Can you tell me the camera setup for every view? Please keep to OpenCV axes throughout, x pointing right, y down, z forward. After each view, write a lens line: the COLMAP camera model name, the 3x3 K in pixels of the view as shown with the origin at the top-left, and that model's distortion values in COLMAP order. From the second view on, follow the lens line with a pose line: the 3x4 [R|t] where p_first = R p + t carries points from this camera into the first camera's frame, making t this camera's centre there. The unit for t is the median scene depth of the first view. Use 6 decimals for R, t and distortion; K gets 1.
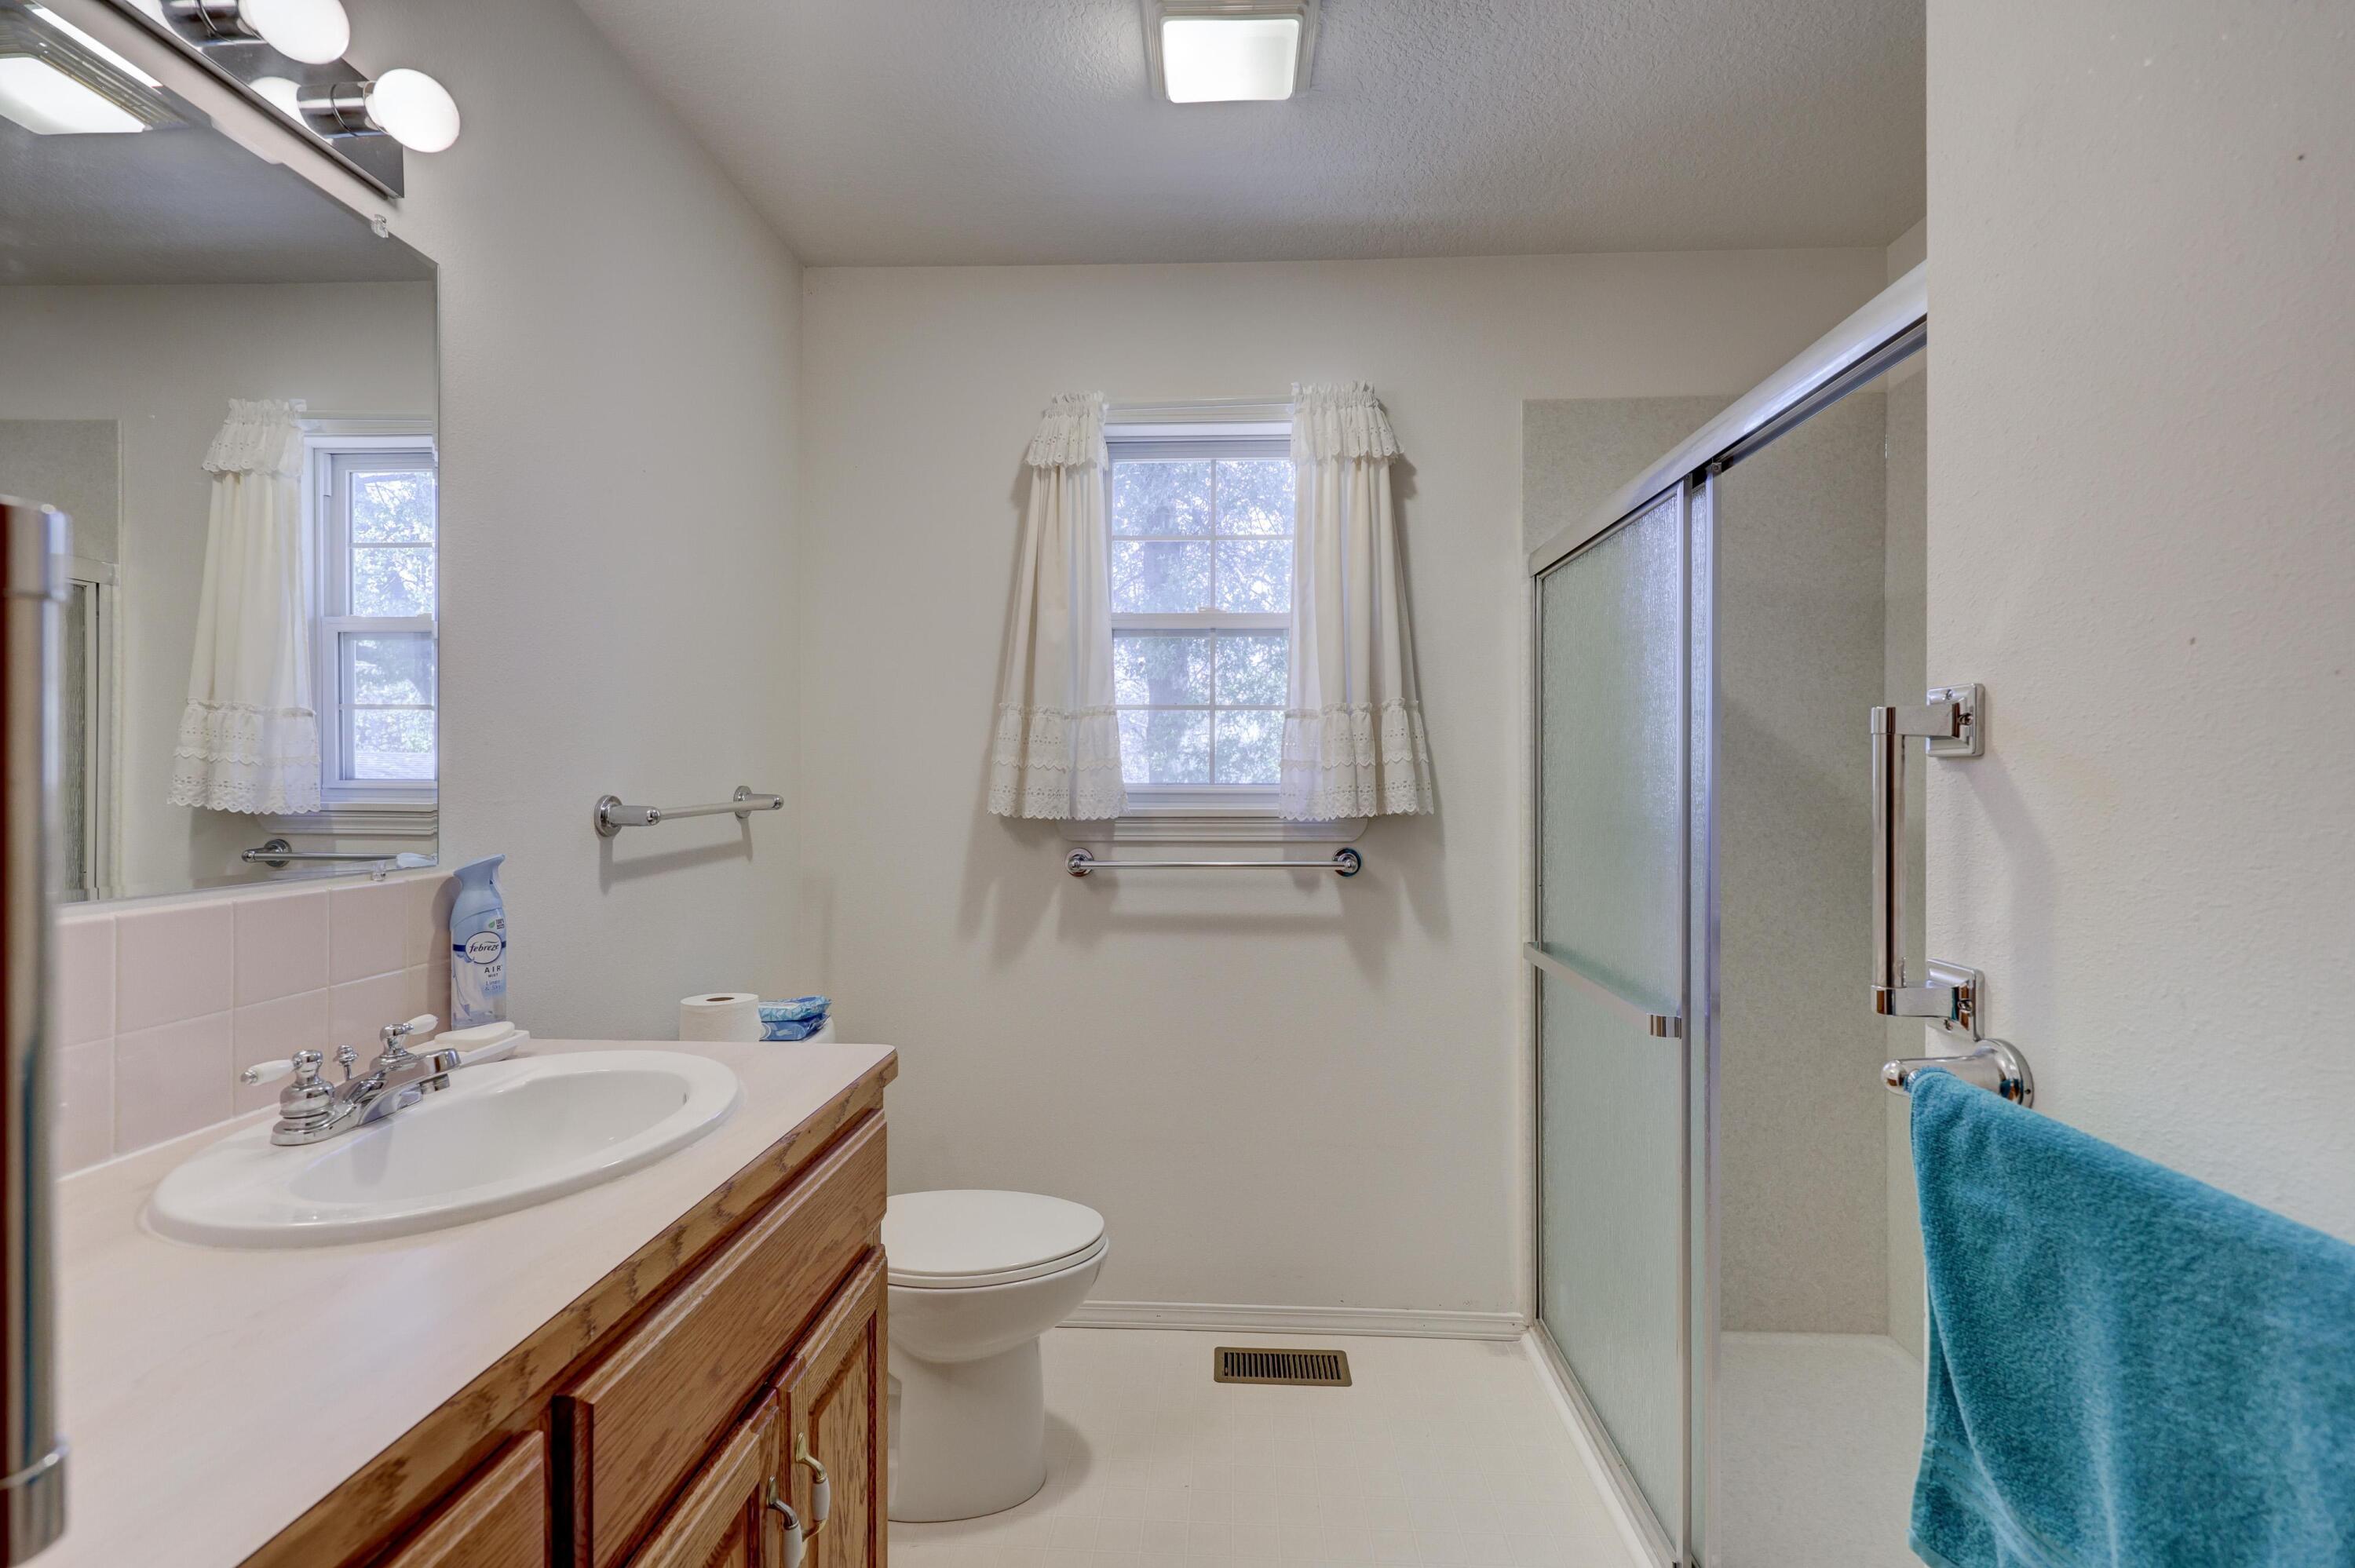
lens RADIAL K [[1044.2, 0, 1174.6], [0, 1044.2, 782.0], [0, 0, 1]] dist [0.000923, -0.000410]
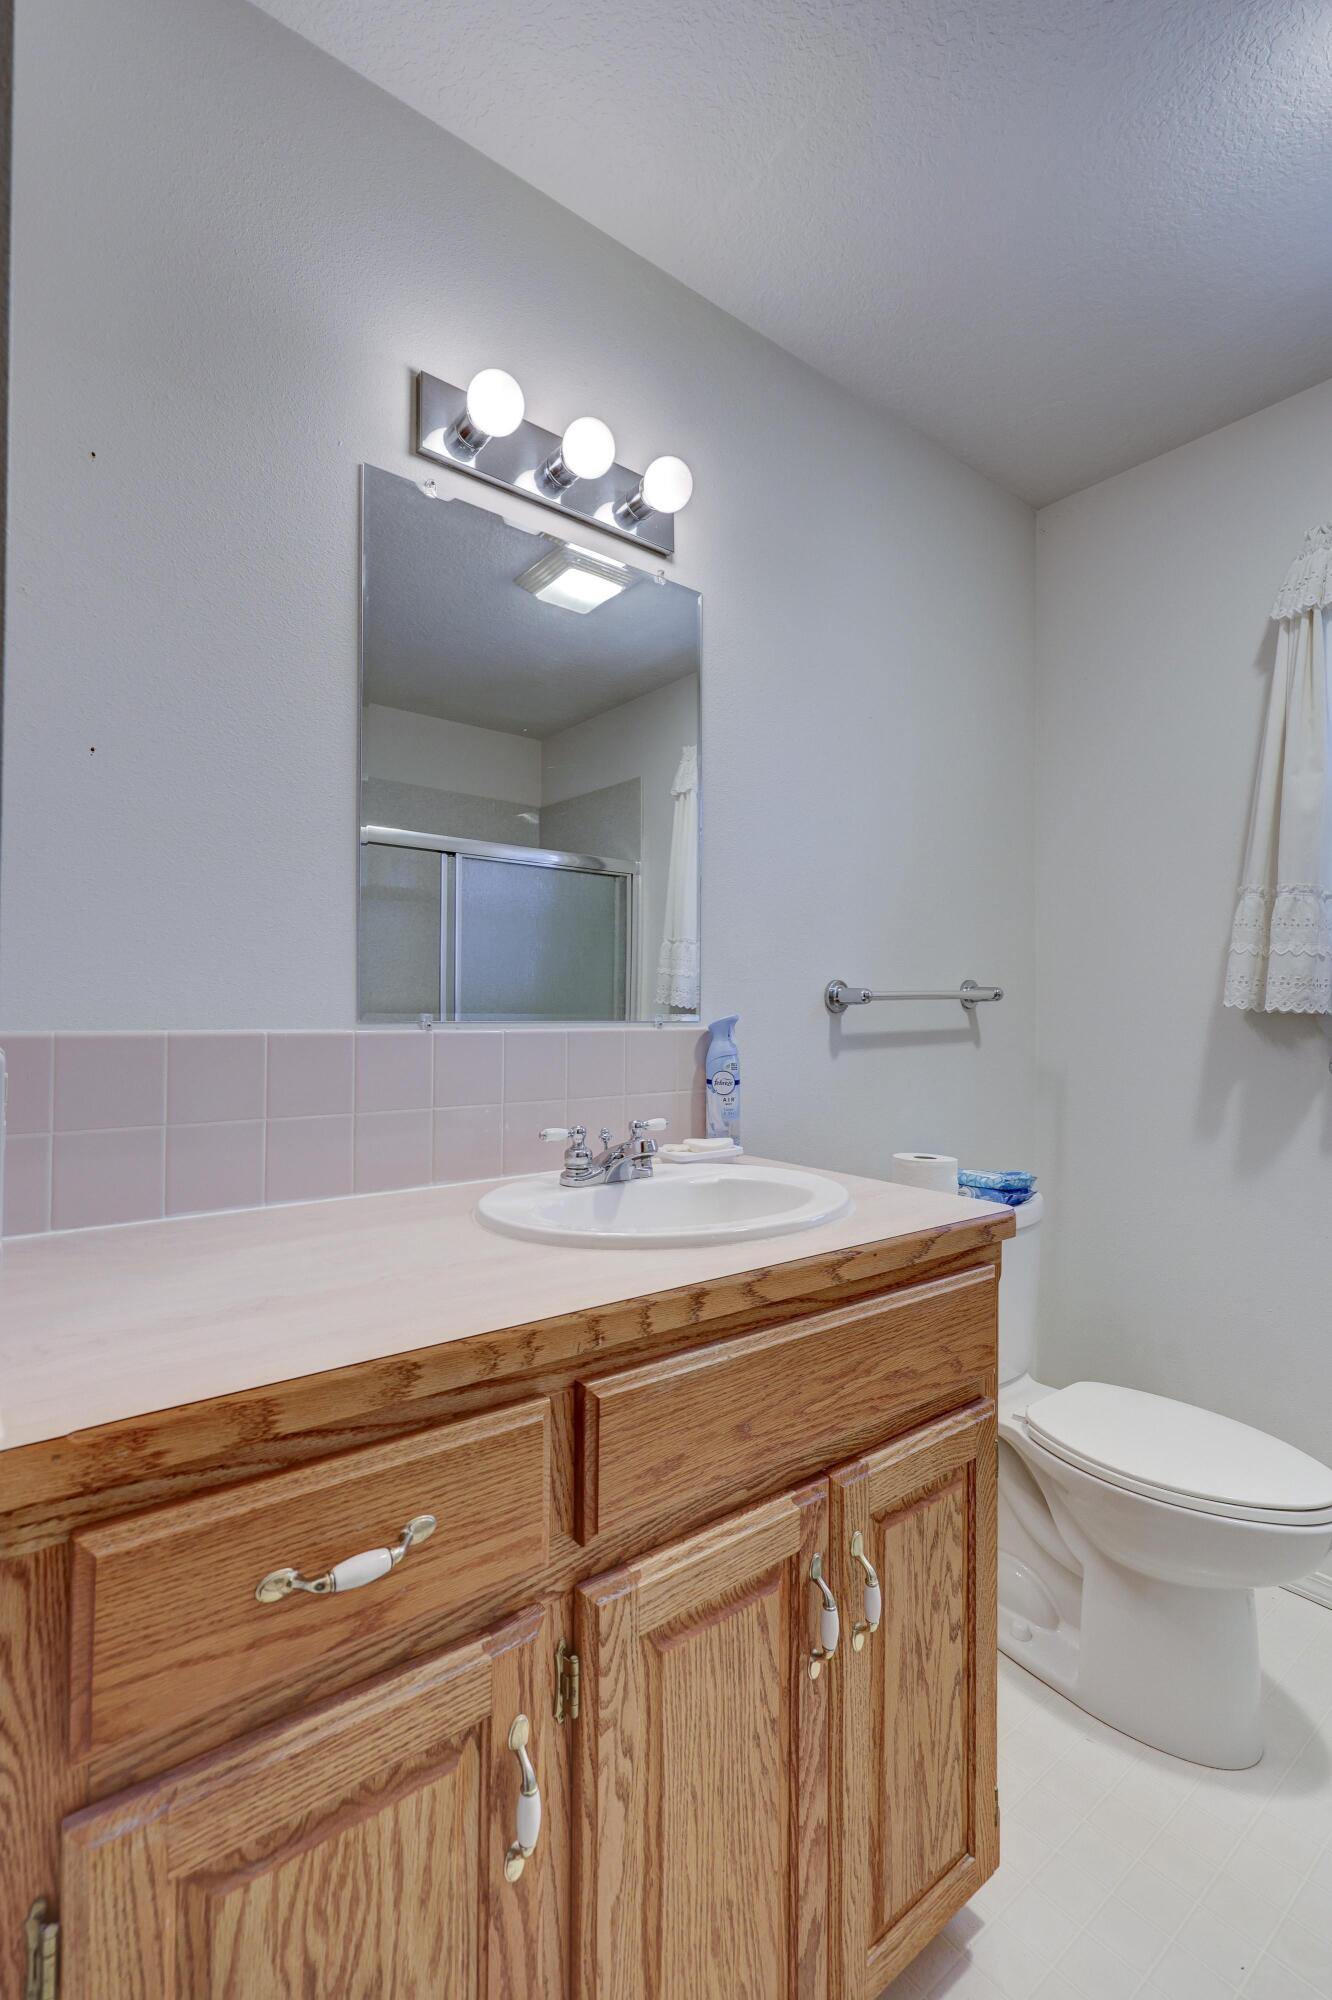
lens RADIAL K [[886.9, 0, 666.8], [0, 886.9, 1002.1], [0, 0, 1]] dist [0.000923, -0.000410]
pose [[0.659046, -0.007326, -0.752067, 0.177116], [-0.006301, 0.999864, -0.015262, 0.081237], [0.752076, 0.014797, 0.658910, 0.209994]]
